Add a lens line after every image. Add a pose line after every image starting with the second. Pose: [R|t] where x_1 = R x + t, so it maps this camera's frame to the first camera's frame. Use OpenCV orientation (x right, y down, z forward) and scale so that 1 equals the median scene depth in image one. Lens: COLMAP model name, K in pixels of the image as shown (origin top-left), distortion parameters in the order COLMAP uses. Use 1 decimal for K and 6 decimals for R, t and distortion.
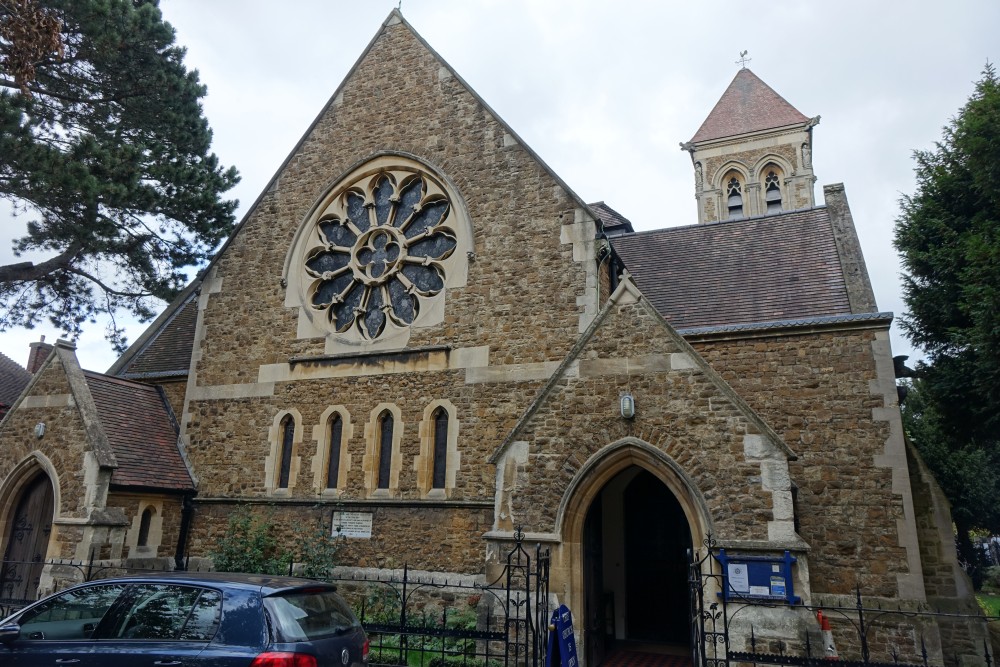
lens RADIAL K [[686.9, 0, 498.0], [0, 686.9, 331.3], [0, 0, 1]] dist [-0.000816, -0.003202]
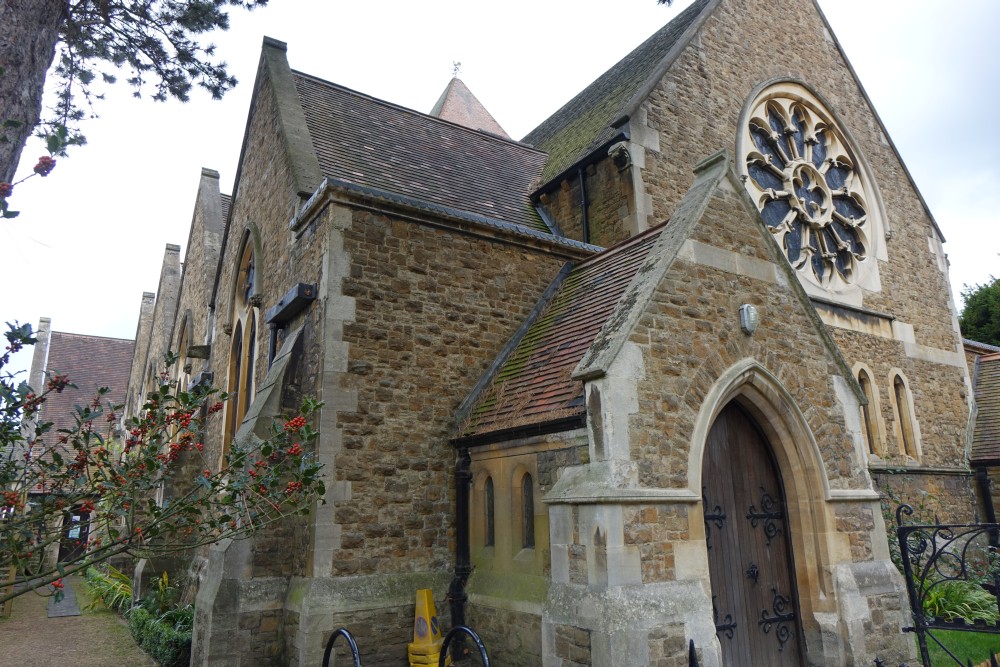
lens RADIAL K [[686.9, 0, 498.9], [0, 686.9, 331.9], [0, 0, 1]] dist [-0.000816, -0.003202]
pose [[0.551071, 0.175558, 0.815782, -1.211464], [-0.188280, 0.978567, -0.083404, 0.236969], [-0.812940, -0.107634, 0.572315, 0.888342]]
